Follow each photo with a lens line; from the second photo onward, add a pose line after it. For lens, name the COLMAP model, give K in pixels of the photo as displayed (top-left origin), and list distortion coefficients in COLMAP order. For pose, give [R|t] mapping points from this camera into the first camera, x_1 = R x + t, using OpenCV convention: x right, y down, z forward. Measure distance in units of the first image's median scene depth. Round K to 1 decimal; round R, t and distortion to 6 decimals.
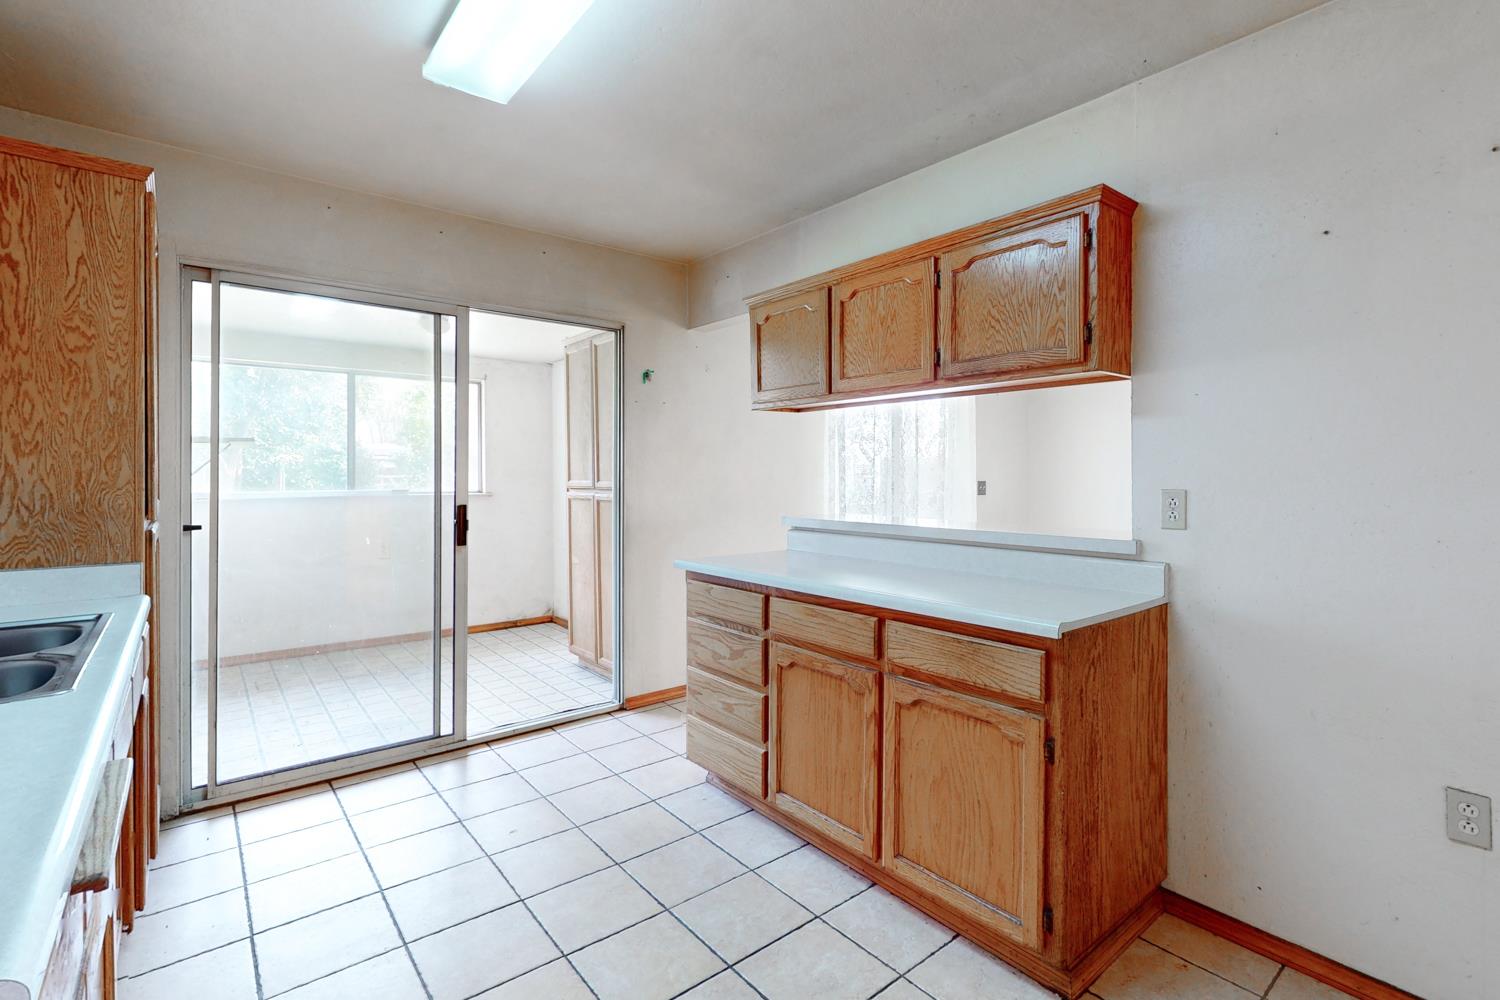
lens RADIAL K [[694.5, 0, 788.0], [0, 694.5, 481.8], [0, 0, 1]] dist [0.000276, -0.000288]
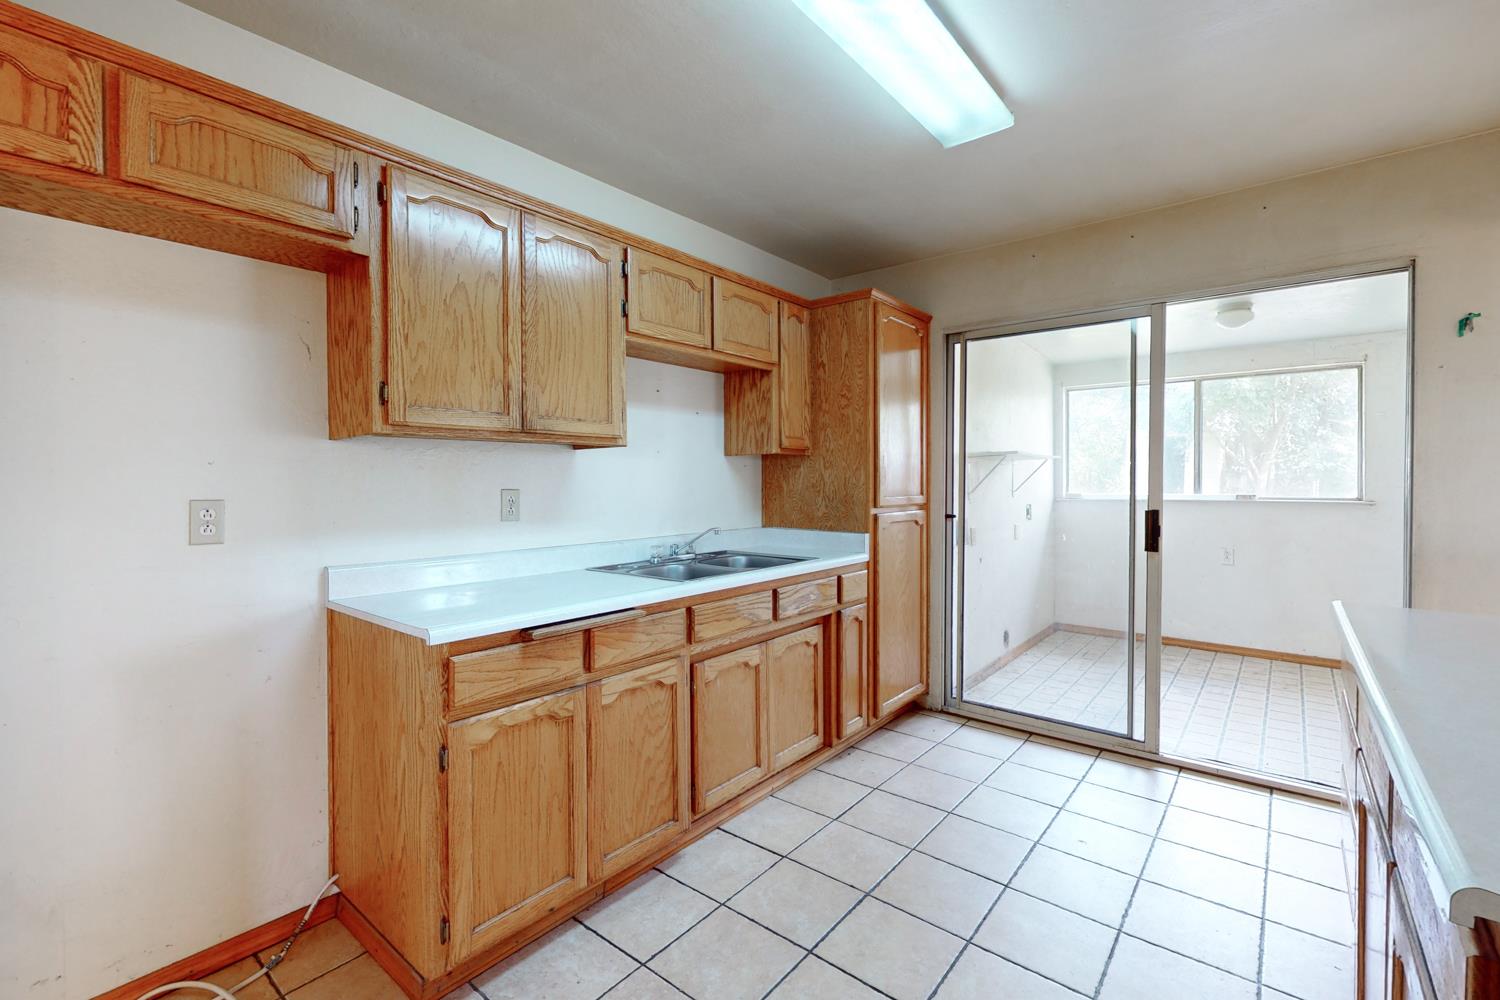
lens RADIAL K [[648.1, 0, 756.1], [0, 648.1, 484.8], [0, 0, 1]] dist [-0.003740, -0.000261]
pose [[0.180877, 0.005394, -0.983491, 0.377740], [-0.006593, 0.999969, 0.004272, -0.001349], [0.983484, 0.005711, 0.180907, 0.348938]]
